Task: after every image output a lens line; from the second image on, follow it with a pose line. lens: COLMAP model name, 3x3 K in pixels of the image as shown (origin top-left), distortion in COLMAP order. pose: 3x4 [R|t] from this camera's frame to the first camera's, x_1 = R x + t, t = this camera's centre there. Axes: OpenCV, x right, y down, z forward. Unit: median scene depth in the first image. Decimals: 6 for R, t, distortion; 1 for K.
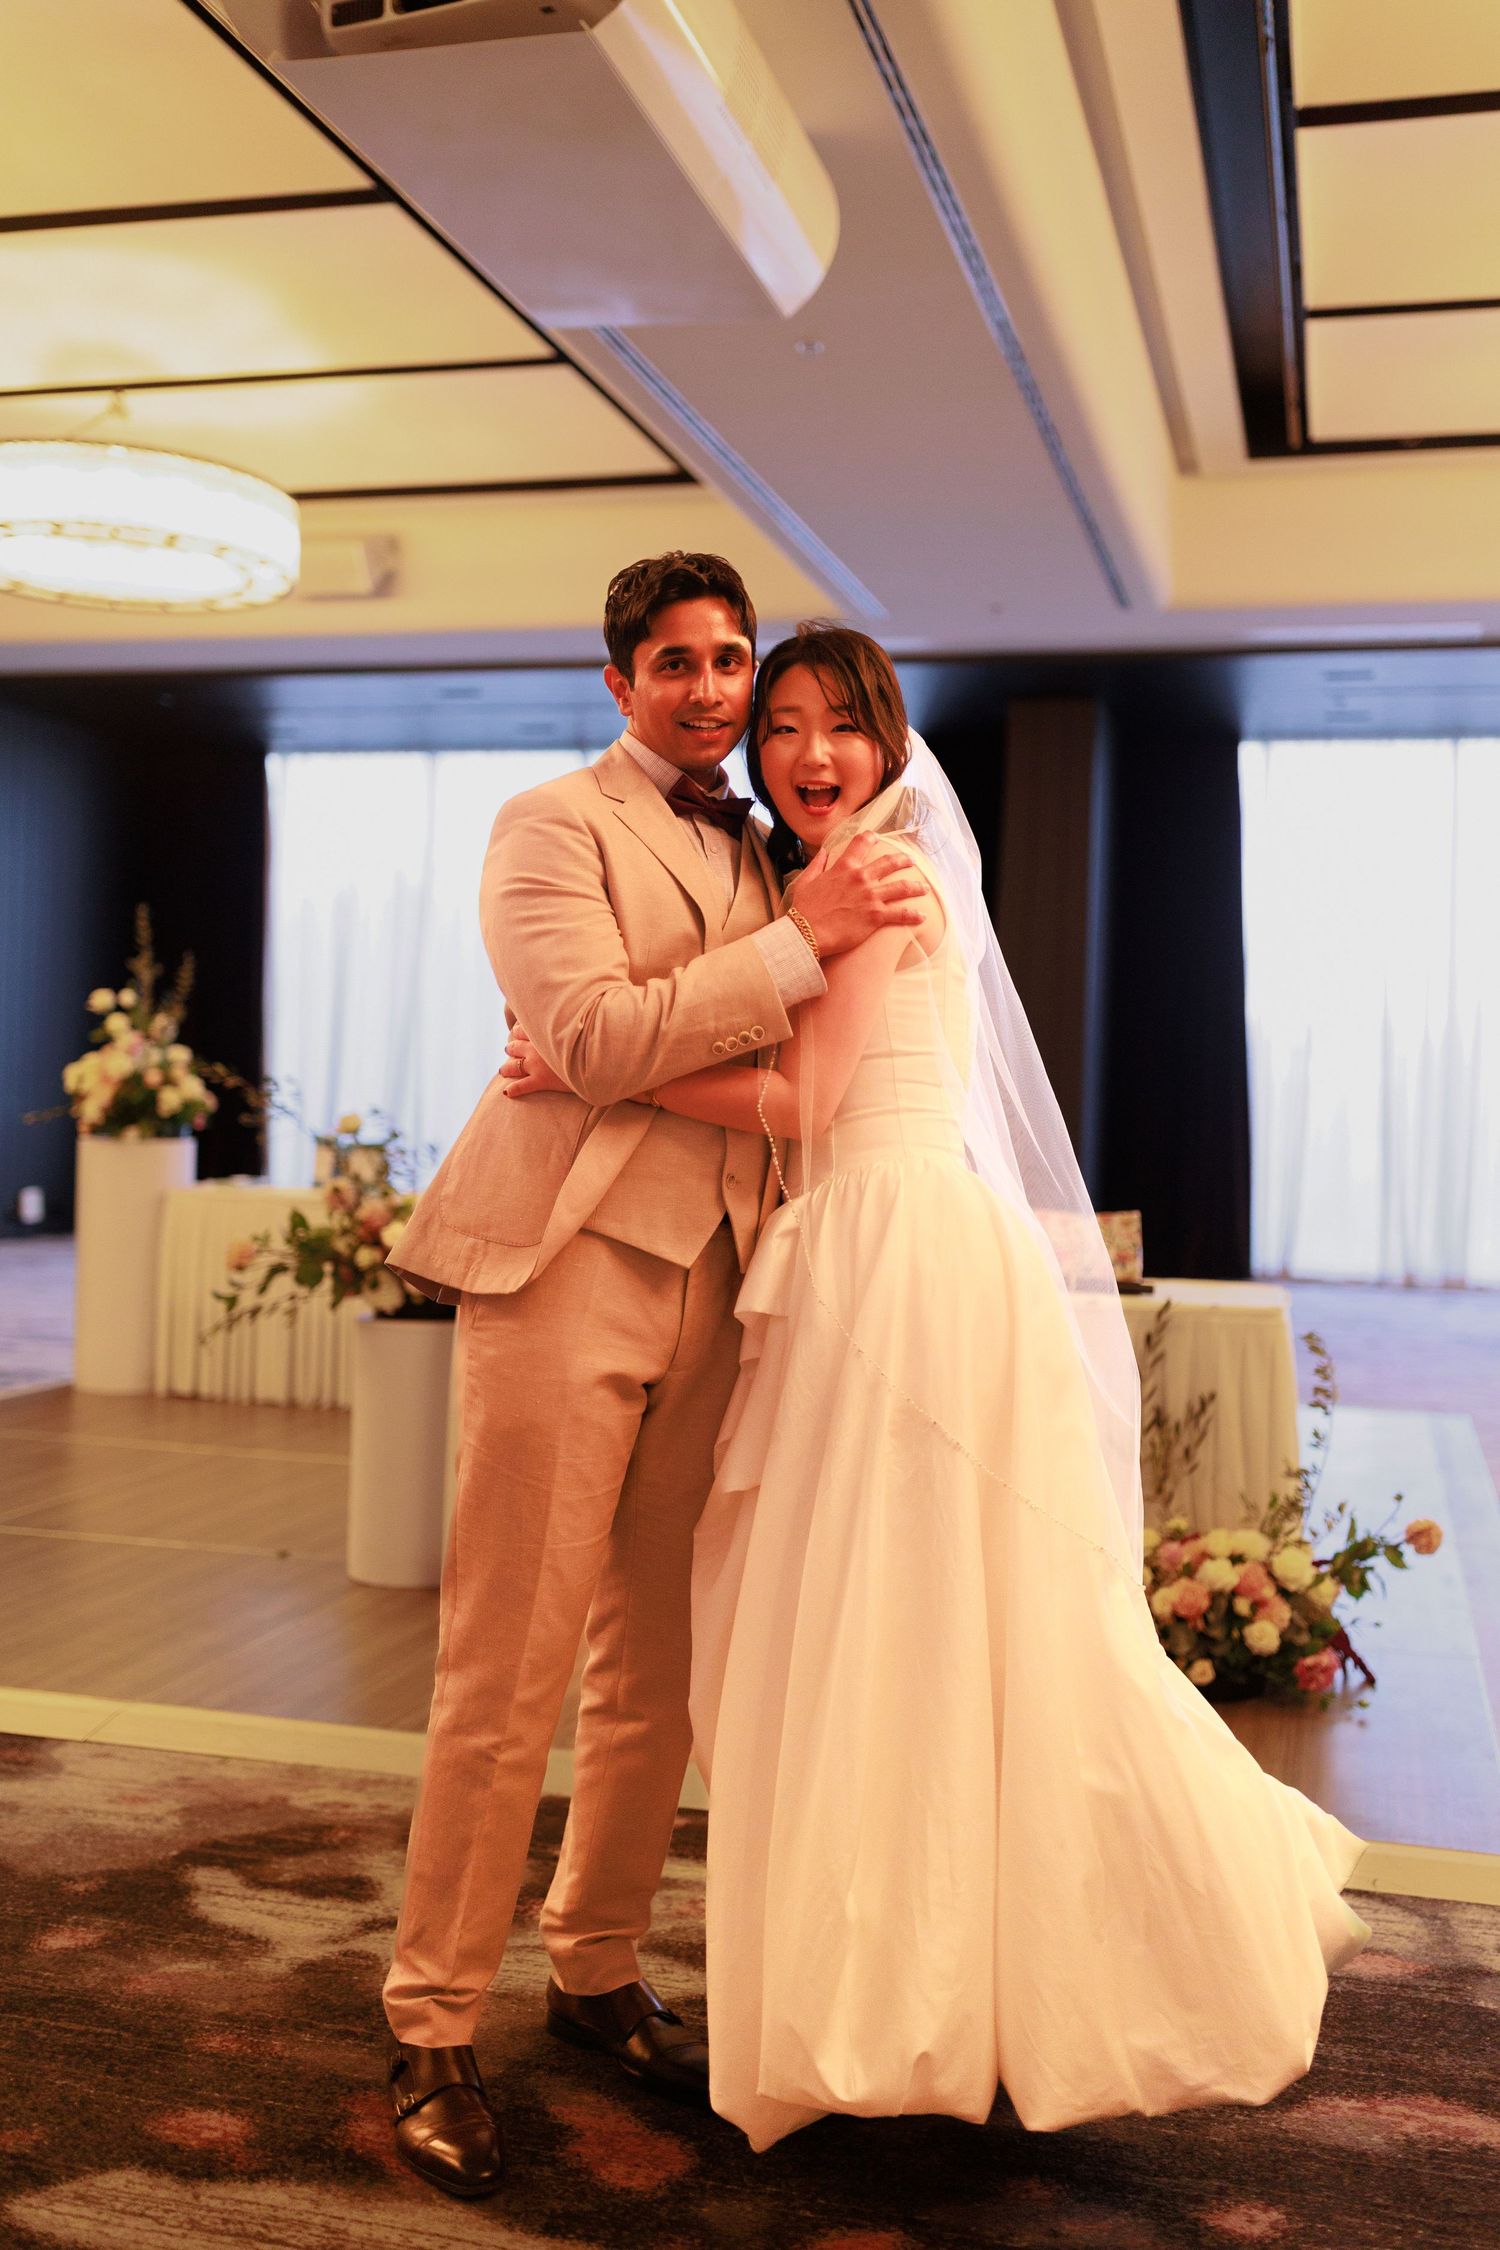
lens RADIAL K [[2132.4, 0, 800.6], [0, 2132.4, 1118.2], [0, 0, 1]] dist [0.016380, -0.036931]
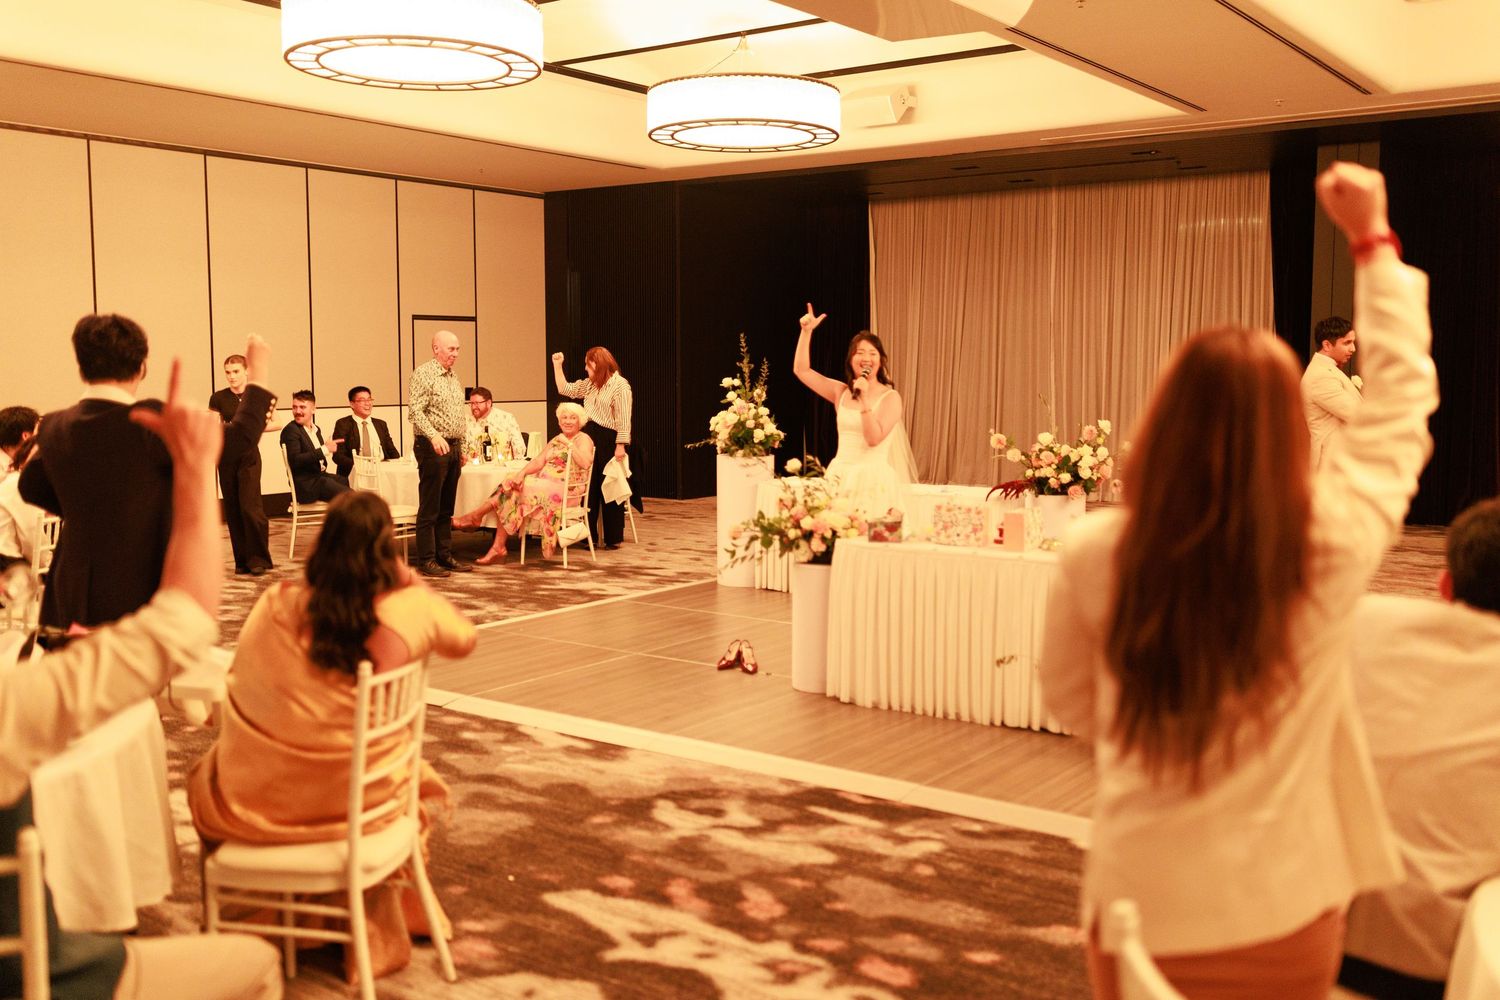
lens RADIAL K [[1421.6, 0, 758.1], [0, 1421.6, 490.5], [0, 0, 1]] dist [0.016380, -0.036931]
pose [[0.929352, 0.003306, -0.369181, 0.304973], [0.022431, 0.997607, 0.065401, -0.074717], [0.368514, -0.069062, 0.927053, -0.315823]]
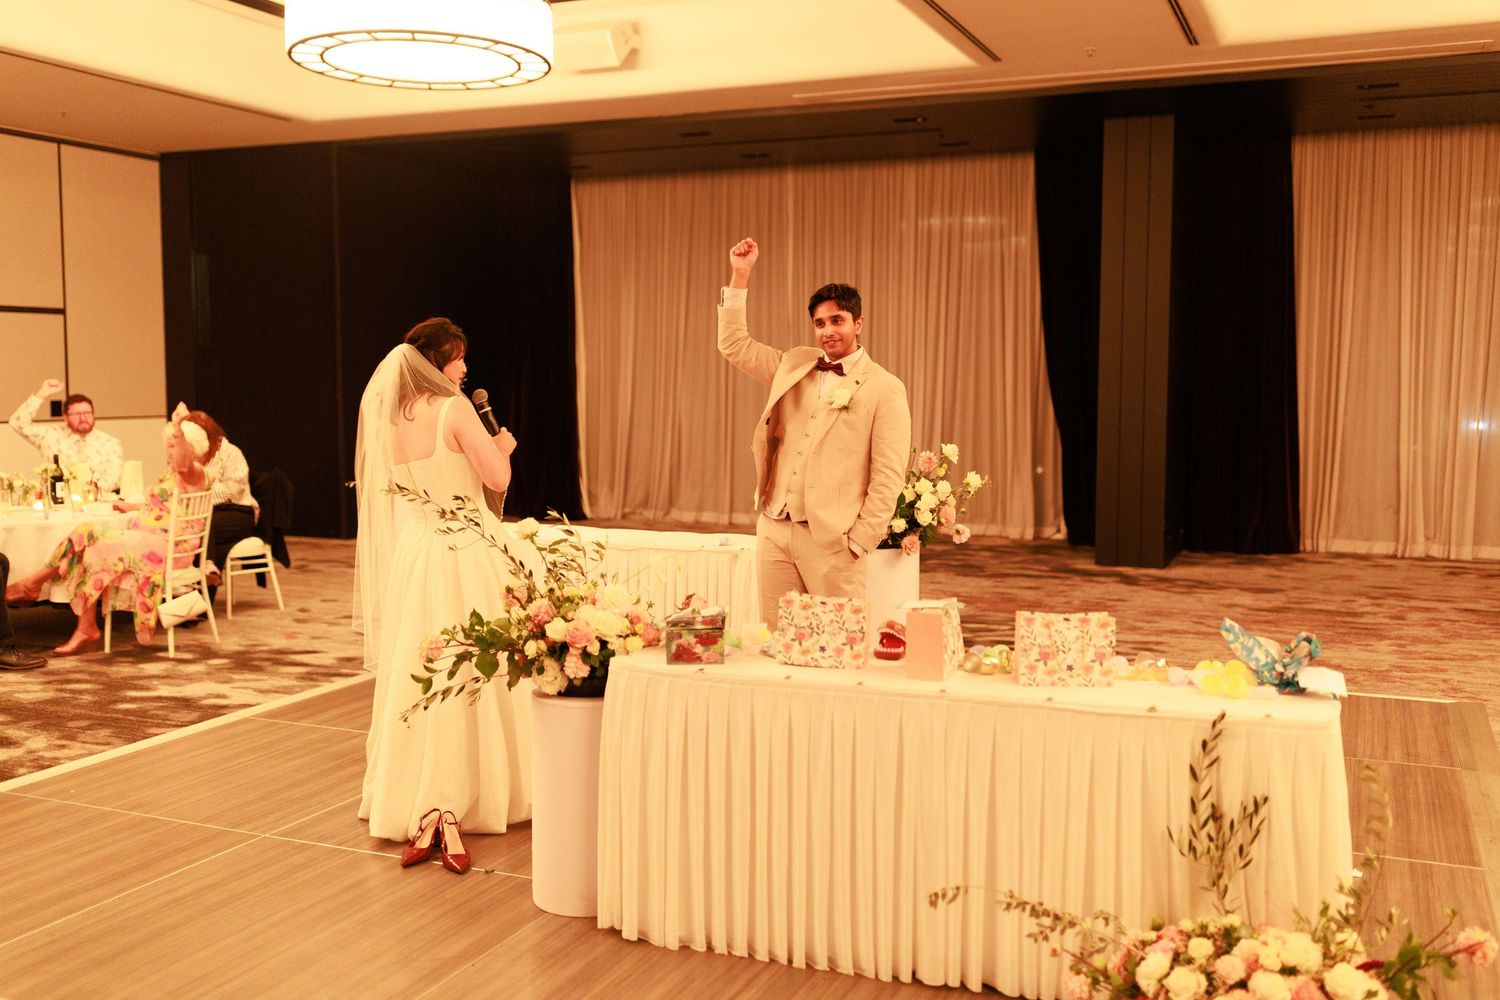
lens RADIAL K [[1421.6, 0, 758.1], [0, 1421.6, 490.5], [0, 0, 1]] dist [0.016380, -0.036931]
pose [[0.988134, -0.015506, -0.152809, 0.052060], [0.025344, 0.997714, 0.062641, -0.079382], [0.151488, -0.065771, 0.986268, 0.262150]]
